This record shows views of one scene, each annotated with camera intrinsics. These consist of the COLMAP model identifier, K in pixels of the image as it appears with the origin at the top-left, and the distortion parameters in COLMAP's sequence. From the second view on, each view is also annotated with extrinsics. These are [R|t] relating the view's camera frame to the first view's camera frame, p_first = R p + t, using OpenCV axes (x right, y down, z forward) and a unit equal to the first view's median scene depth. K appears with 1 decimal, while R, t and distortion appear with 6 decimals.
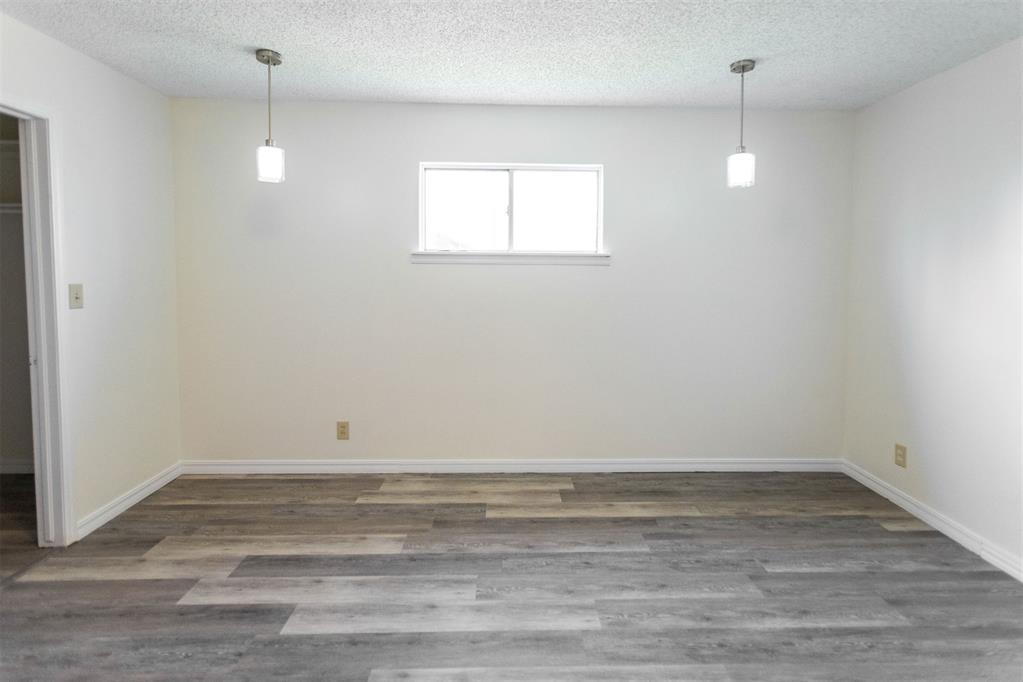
lens RADIAL K [[508.9, 0, 513.5], [0, 508.9, 299.9], [0, 0, 1]] dist [-0.020388, 0.014307]
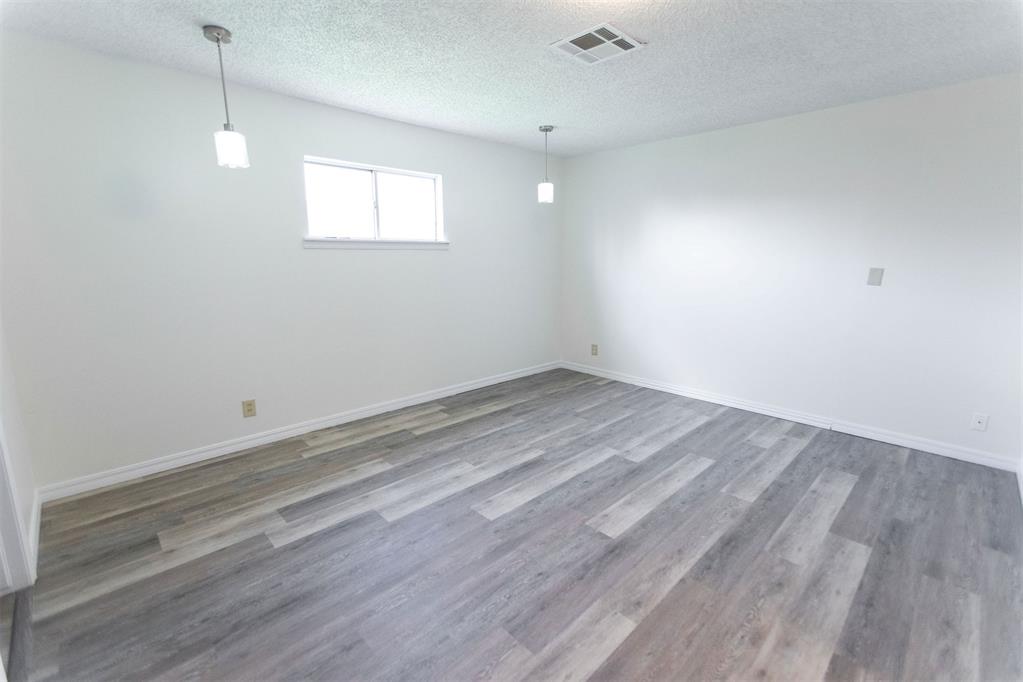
lens RADIAL K [[453.3, 0, 511.5], [0, 453.3, 341.0], [0, 0, 1]] dist [-0.046023, 0.023140]
pose [[0.737389, -0.133319, 0.662181, -0.659060], [0.041965, 0.987477, 0.152081, -0.002655], [-0.674163, -0.084355, 0.733749, -0.060489]]
